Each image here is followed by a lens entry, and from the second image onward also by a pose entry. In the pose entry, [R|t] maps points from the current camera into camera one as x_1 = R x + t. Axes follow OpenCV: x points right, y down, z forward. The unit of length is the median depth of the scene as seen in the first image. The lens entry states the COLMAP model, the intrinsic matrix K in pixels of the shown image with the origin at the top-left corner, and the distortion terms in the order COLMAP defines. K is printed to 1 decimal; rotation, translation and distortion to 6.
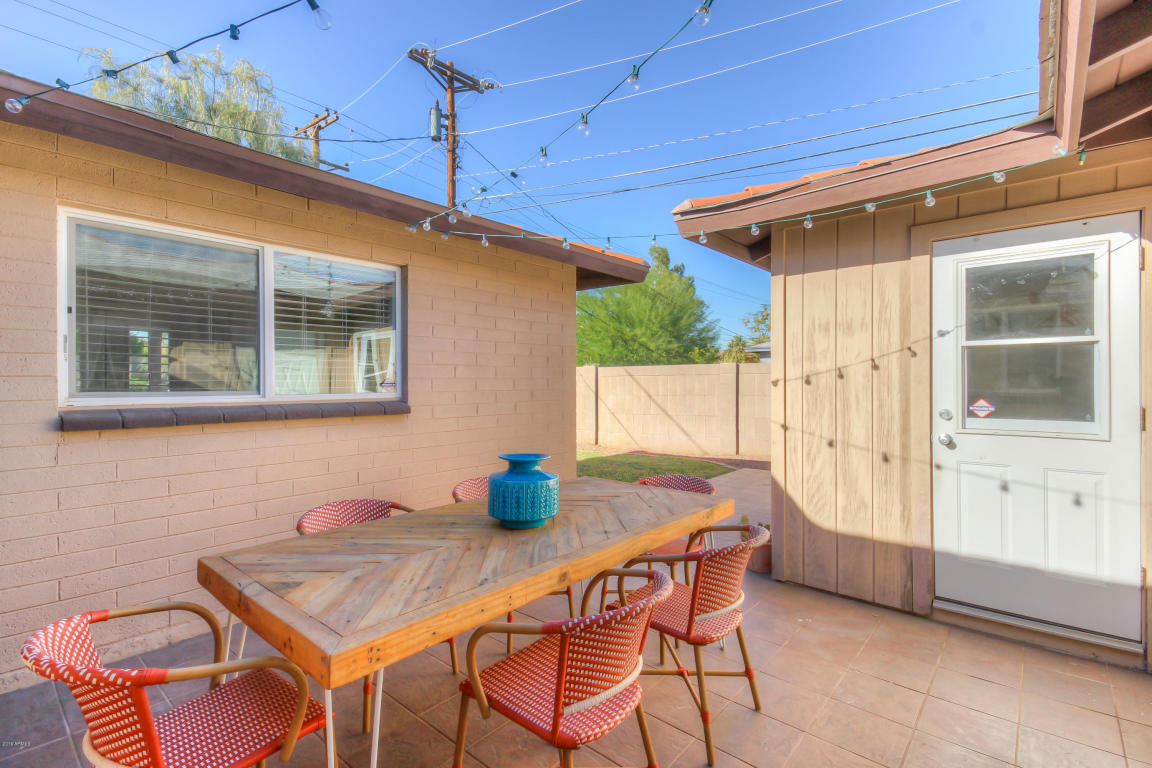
lens RADIAL K [[528.3, 0, 579.2], [0, 528.3, 378.9], [0, 0, 1]] dist [0.016240, -0.000441]
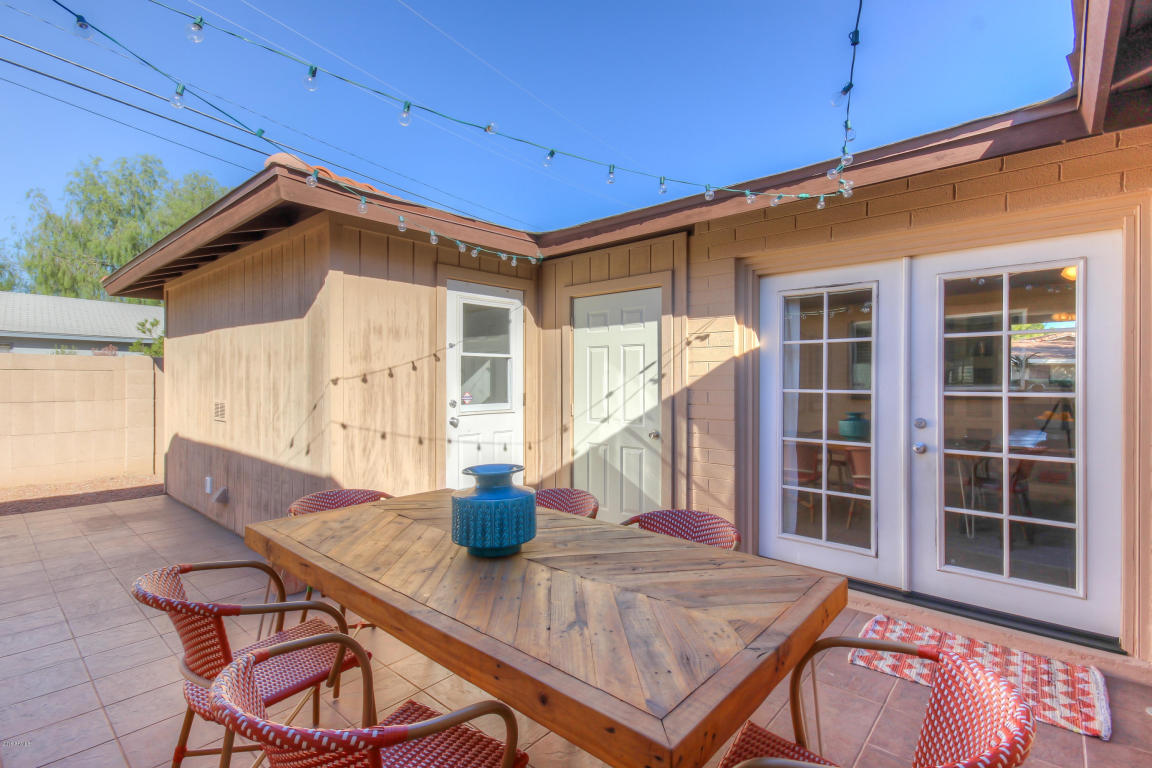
lens RADIAL K [[528.3, 0, 574.4], [0, 528.3, 378.2], [0, 0, 1]] dist [0.016240, -0.000441]
pose [[0.013183, 0.007368, 0.999886, -0.649248], [-0.000333, 0.999973, -0.007364, 0.009634], [-0.999913, -0.000236, 0.013185, 0.601428]]
